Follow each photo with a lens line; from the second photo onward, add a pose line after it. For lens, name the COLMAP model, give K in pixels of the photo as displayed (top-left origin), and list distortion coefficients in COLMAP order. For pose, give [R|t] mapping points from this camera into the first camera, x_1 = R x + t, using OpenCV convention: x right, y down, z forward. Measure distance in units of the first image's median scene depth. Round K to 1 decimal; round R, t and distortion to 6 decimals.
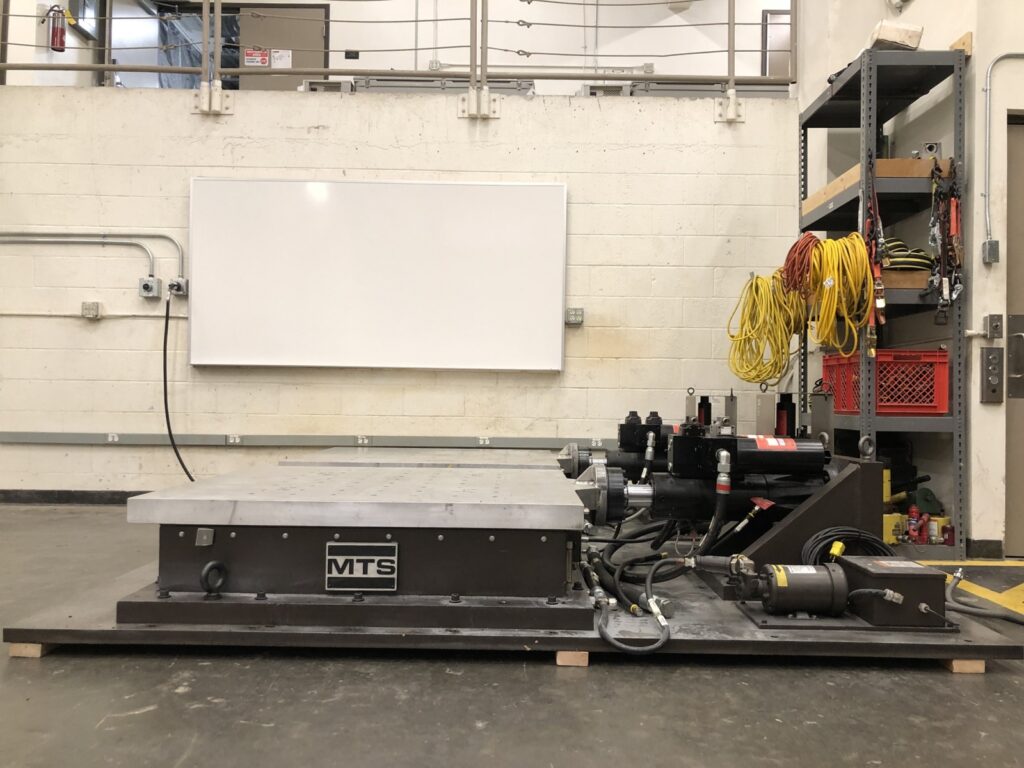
lens RADIAL K [[845.1, 0, 512.0], [0, 845.1, 384.0], [0, 0, 1]] dist [0.040301, -0.008055]
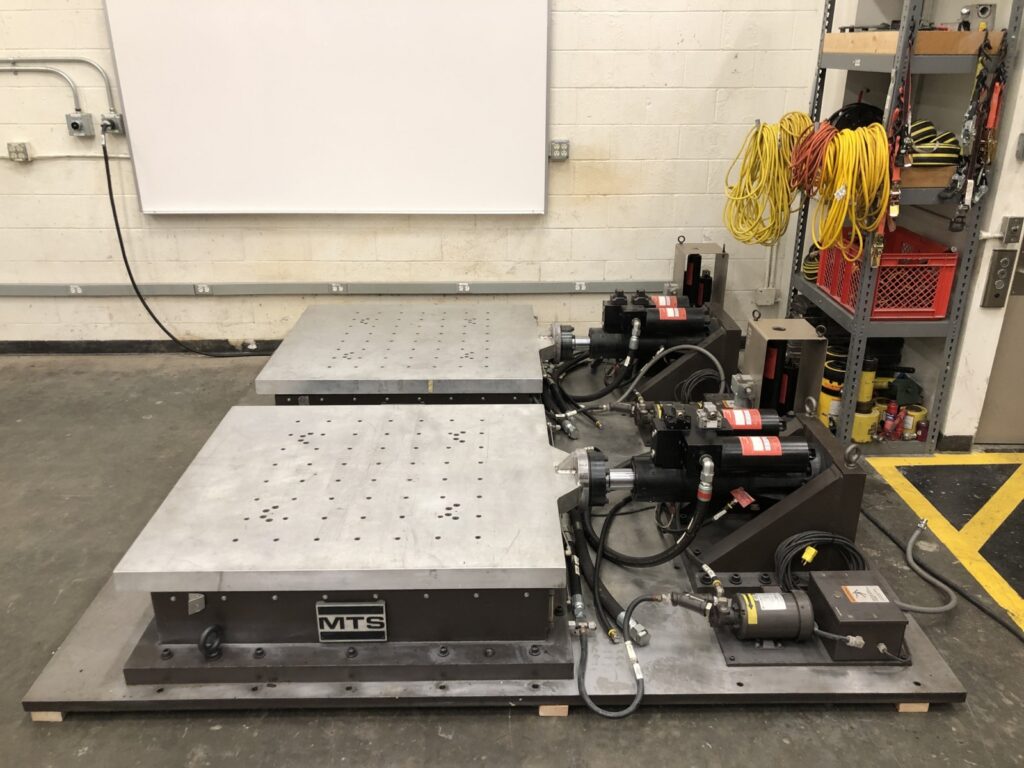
lens RADIAL K [[844.5, 0, 506.9], [0, 844.5, 384.4], [0, 0, 1]] dist [0.043765, -0.016567]
pose [[0.999725, -0.021060, 0.010344, 0.005109], [0.015309, 0.919576, 0.392613, -0.283005], [-0.017781, -0.392347, 0.919645, 0.093514]]
